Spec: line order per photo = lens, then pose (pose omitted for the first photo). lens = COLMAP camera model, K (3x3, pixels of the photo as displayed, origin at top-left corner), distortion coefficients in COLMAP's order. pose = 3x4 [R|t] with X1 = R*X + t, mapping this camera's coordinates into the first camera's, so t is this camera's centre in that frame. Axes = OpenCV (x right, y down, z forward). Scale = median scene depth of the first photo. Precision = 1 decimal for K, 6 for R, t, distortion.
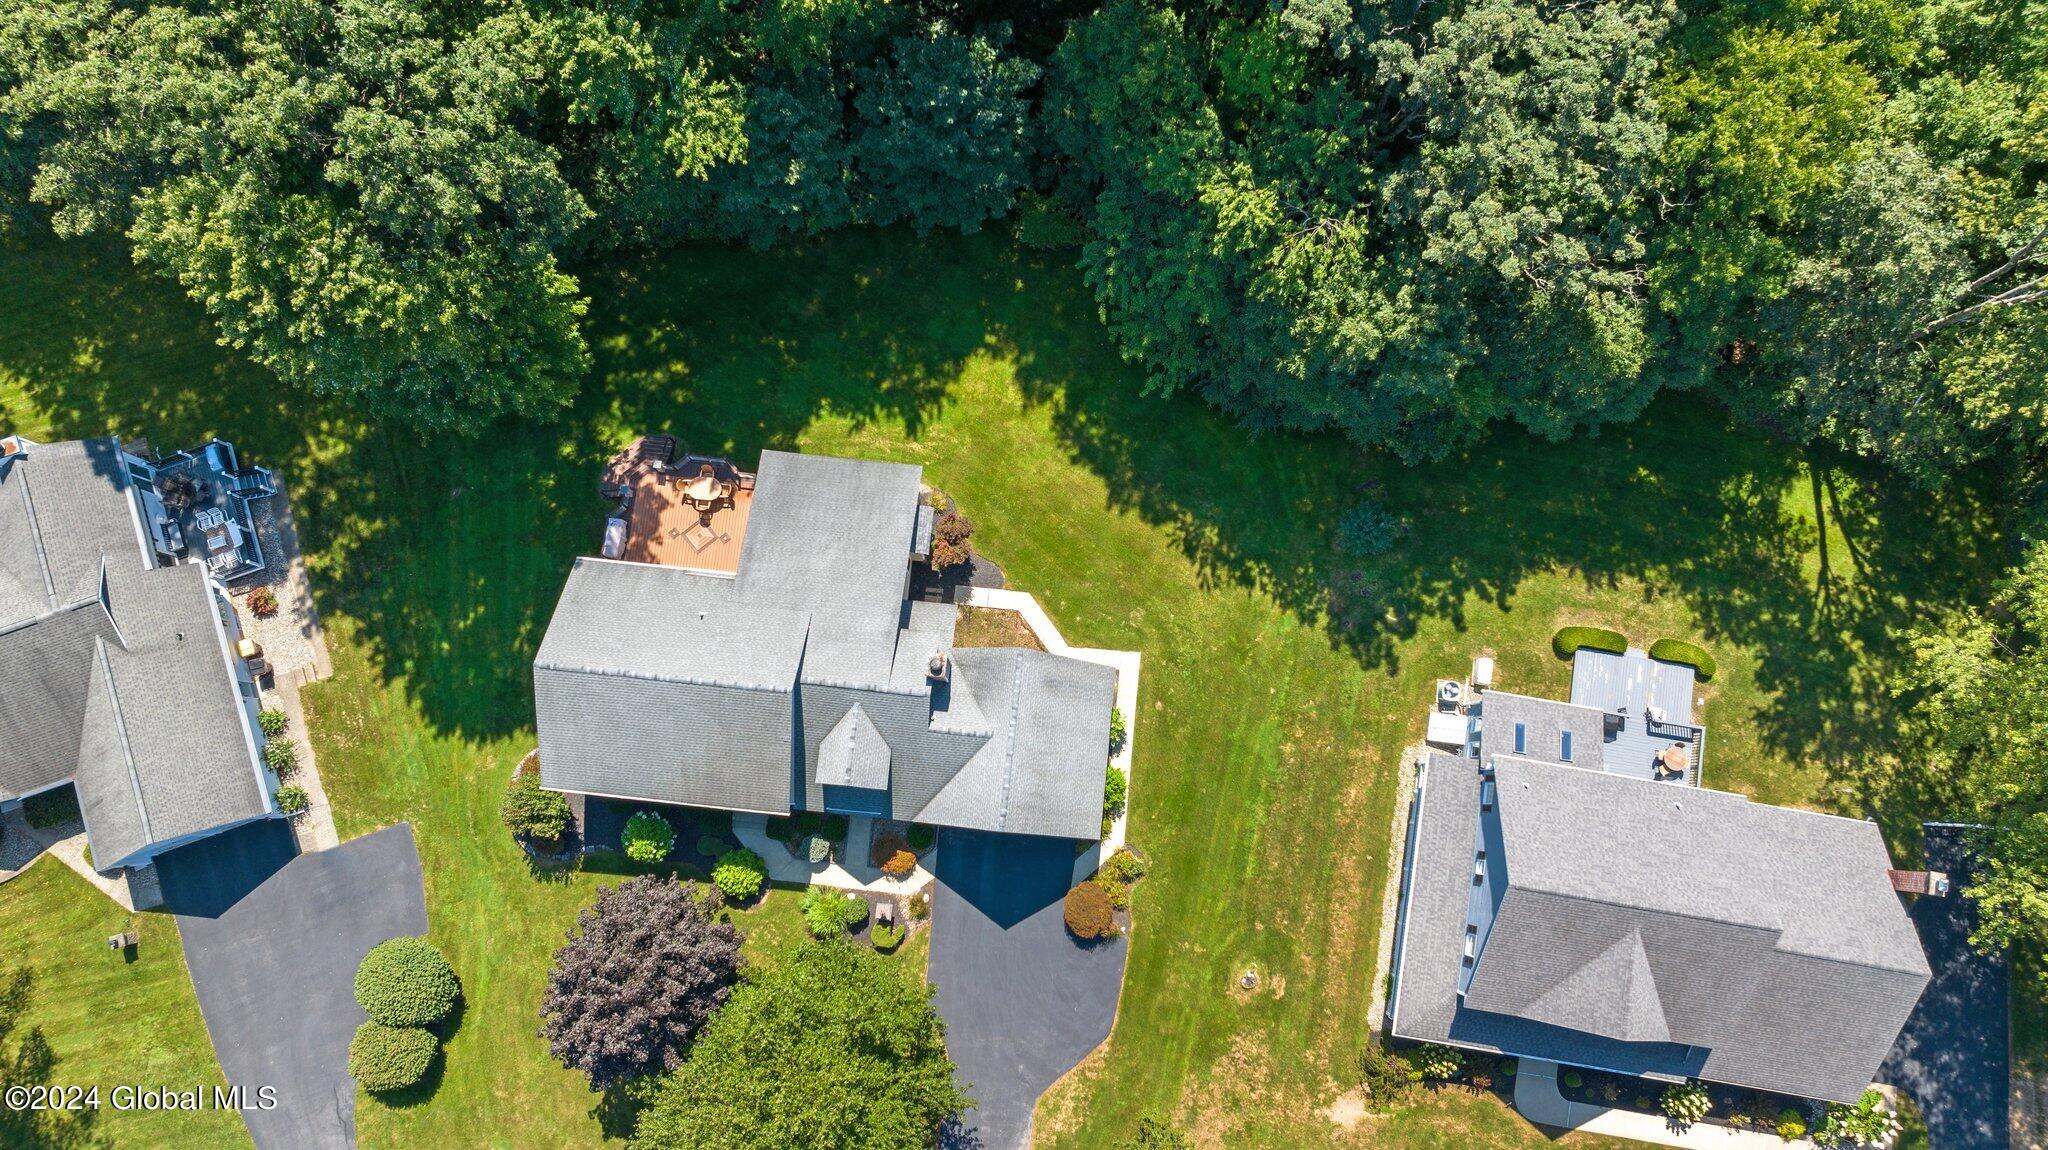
lens RADIAL K [[1405.3, 0, 1025.3], [0, 1405.3, 573.9], [0, 0, 1]] dist [-0.035235, 0.025631]
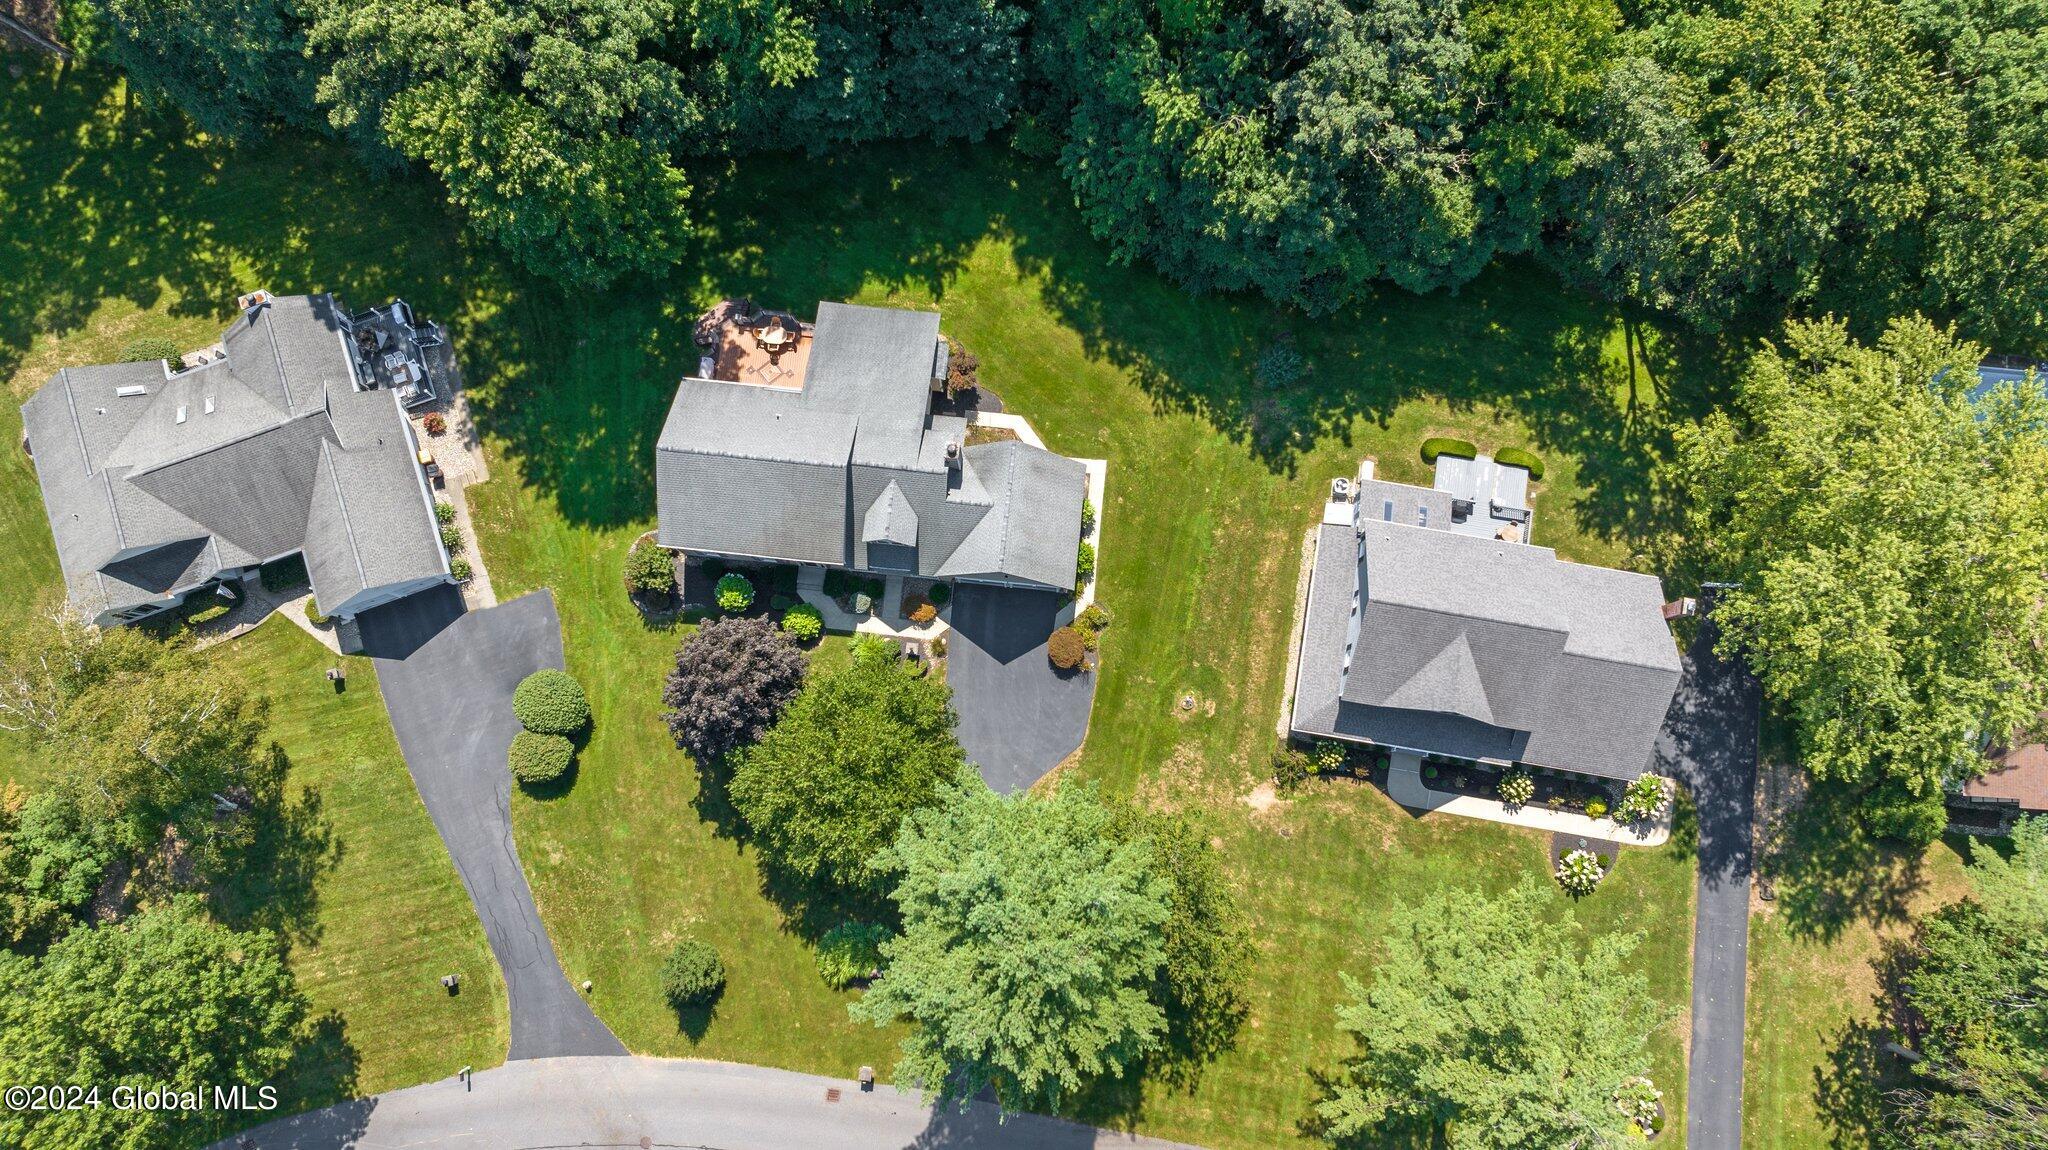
lens RADIAL K [[1410.3, 0, 1021.3], [0, 1410.3, 565.6], [0, 0, 1]] dist [-0.019816, -0.013997]
pose [[0.999985, -0.000213, -0.005469, 0.009824], [0.000200, 0.999997, -0.002357, 0.162342], [0.005470, 0.002356, 0.999982, -0.327262]]
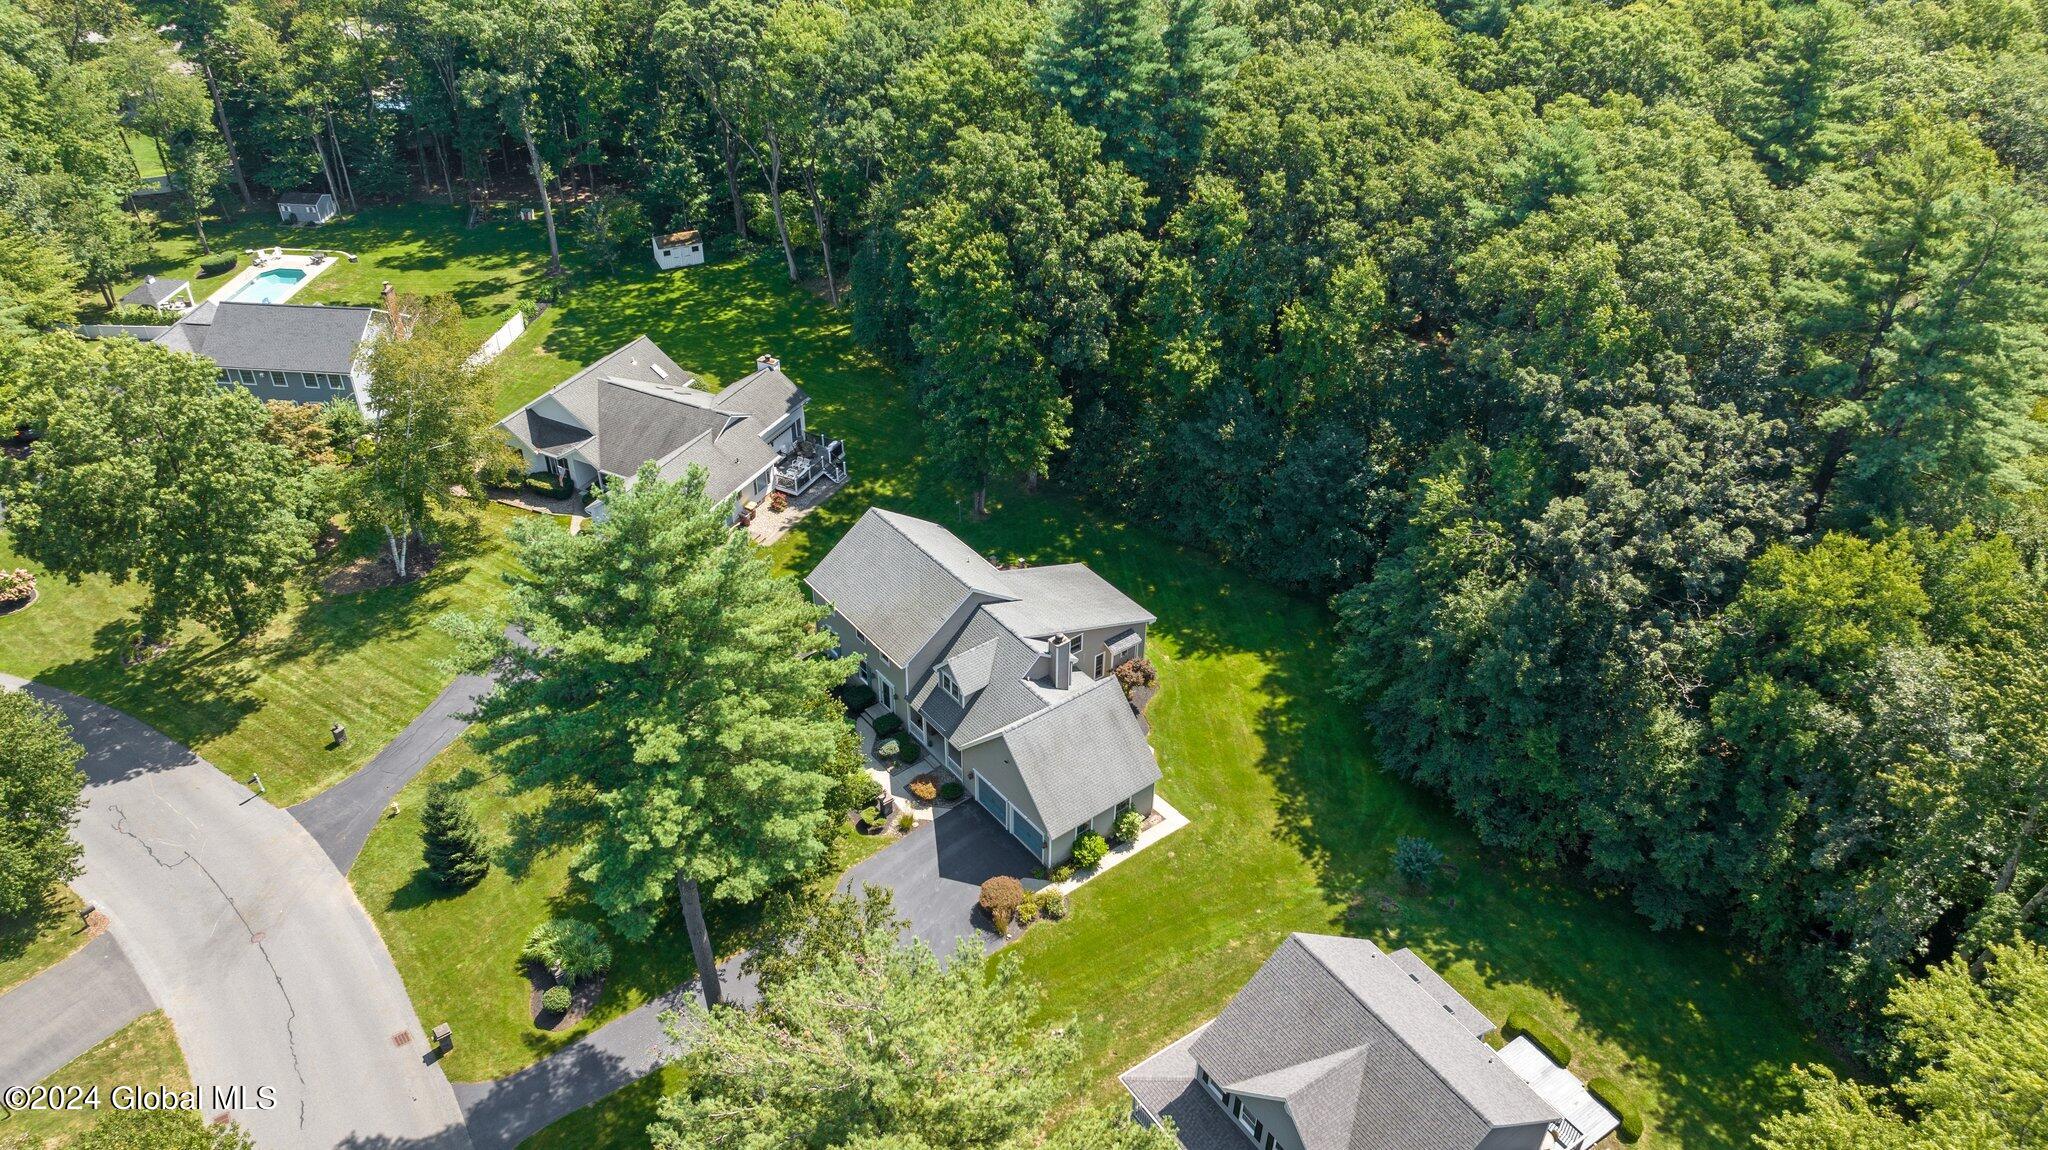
lens RADIAL K [[1425.5, 0, 1030.2], [0, 1425.5, 588.3], [0, 0, 1]] dist [-0.041987, 0.050157]
pose [[0.688757, 0.430994, -0.582974, 0.610740], [-0.716561, 0.526967, -0.456996, 0.605560], [0.110246, 0.732496, 0.671786, 0.053262]]
